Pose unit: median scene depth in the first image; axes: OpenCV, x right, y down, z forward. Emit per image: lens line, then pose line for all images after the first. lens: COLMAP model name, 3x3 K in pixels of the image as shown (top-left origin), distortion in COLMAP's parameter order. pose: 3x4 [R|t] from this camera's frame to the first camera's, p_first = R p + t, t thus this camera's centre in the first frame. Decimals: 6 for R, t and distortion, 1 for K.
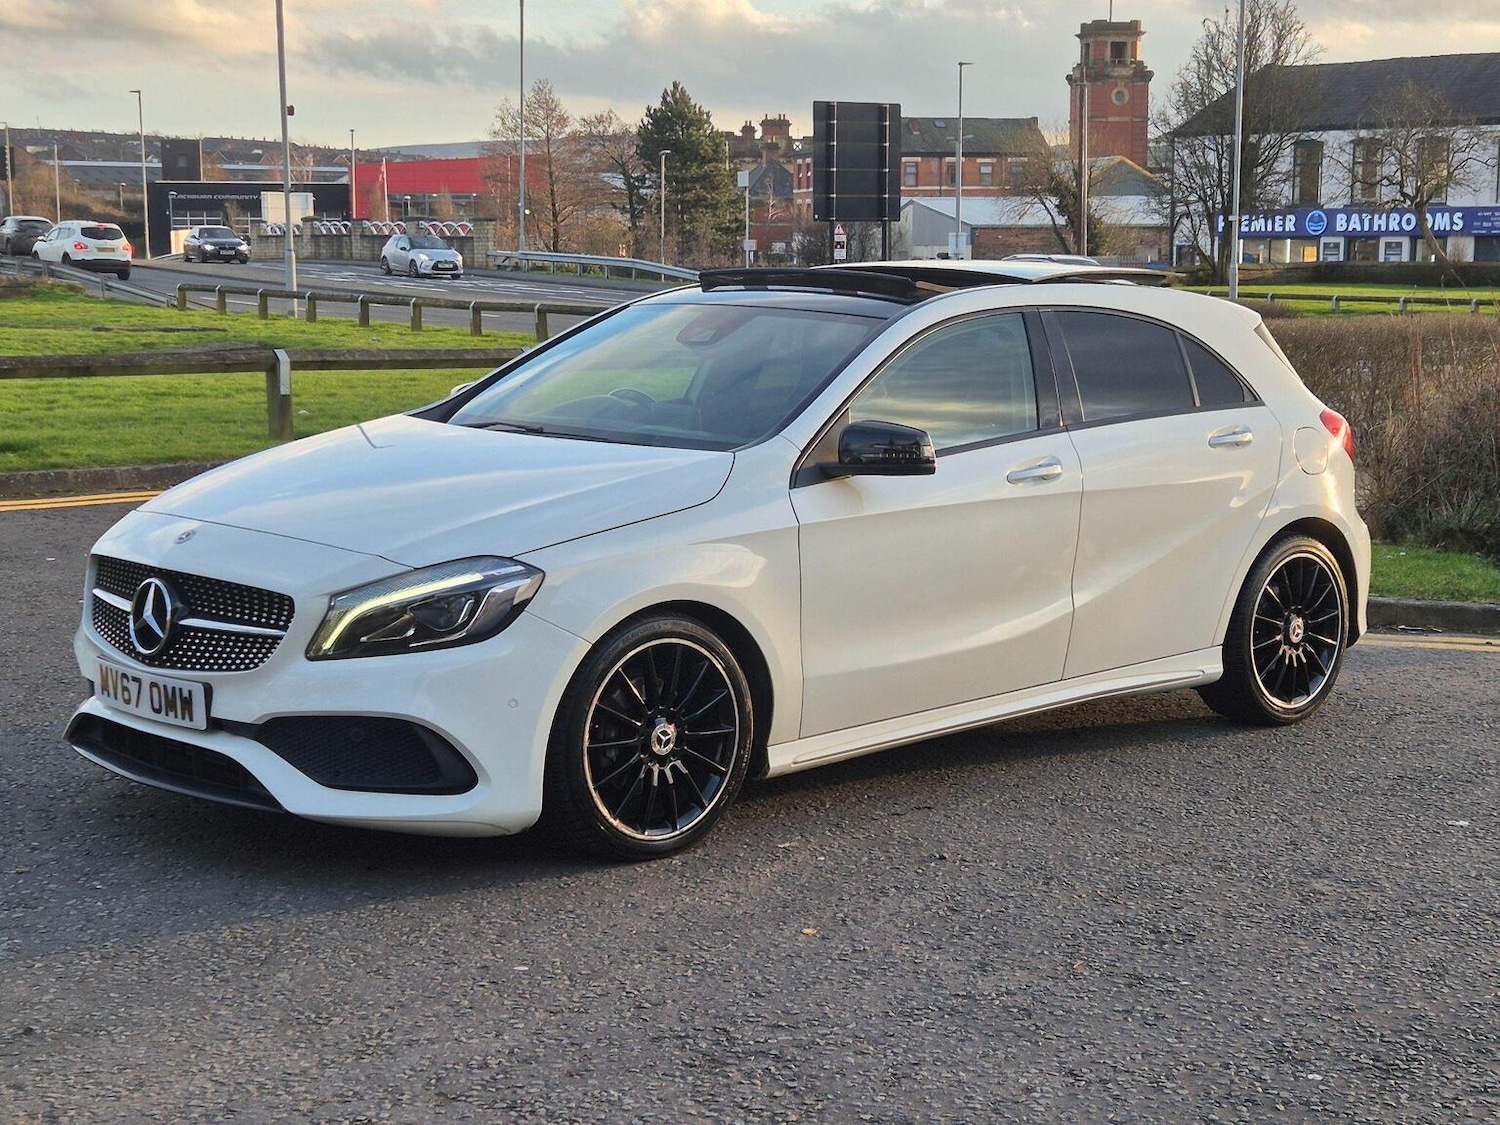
lens RADIAL K [[2464.9, 0, 824.7], [0, 2464.9, 562.1], [0, 0, 1]] dist [0.104702, -0.127149]
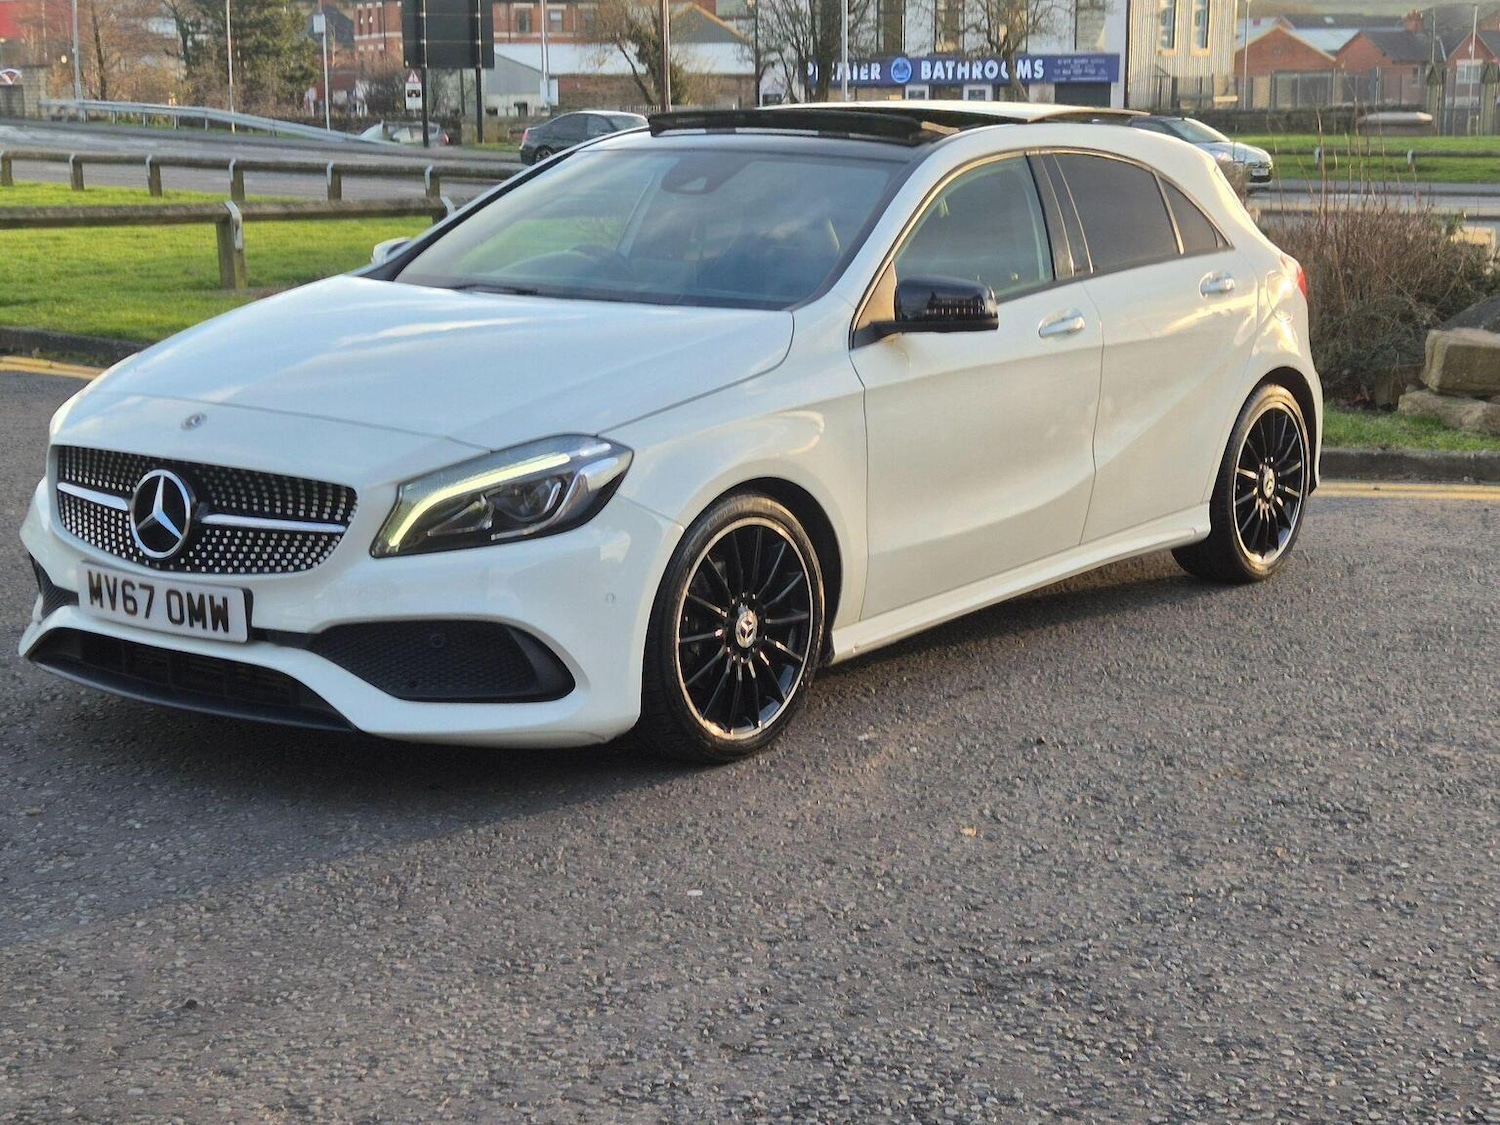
lens RADIAL K [[2464.9, 0, 824.7], [0, 2464.9, 562.1], [0, 0, 1]] dist [0.104702, -0.127149]
pose [[0.982974, -0.039739, 0.179399, -0.174864], [0.029134, 0.997690, 0.061367, -0.007050], [-0.181423, -0.055095, 0.981861, 0.088798]]
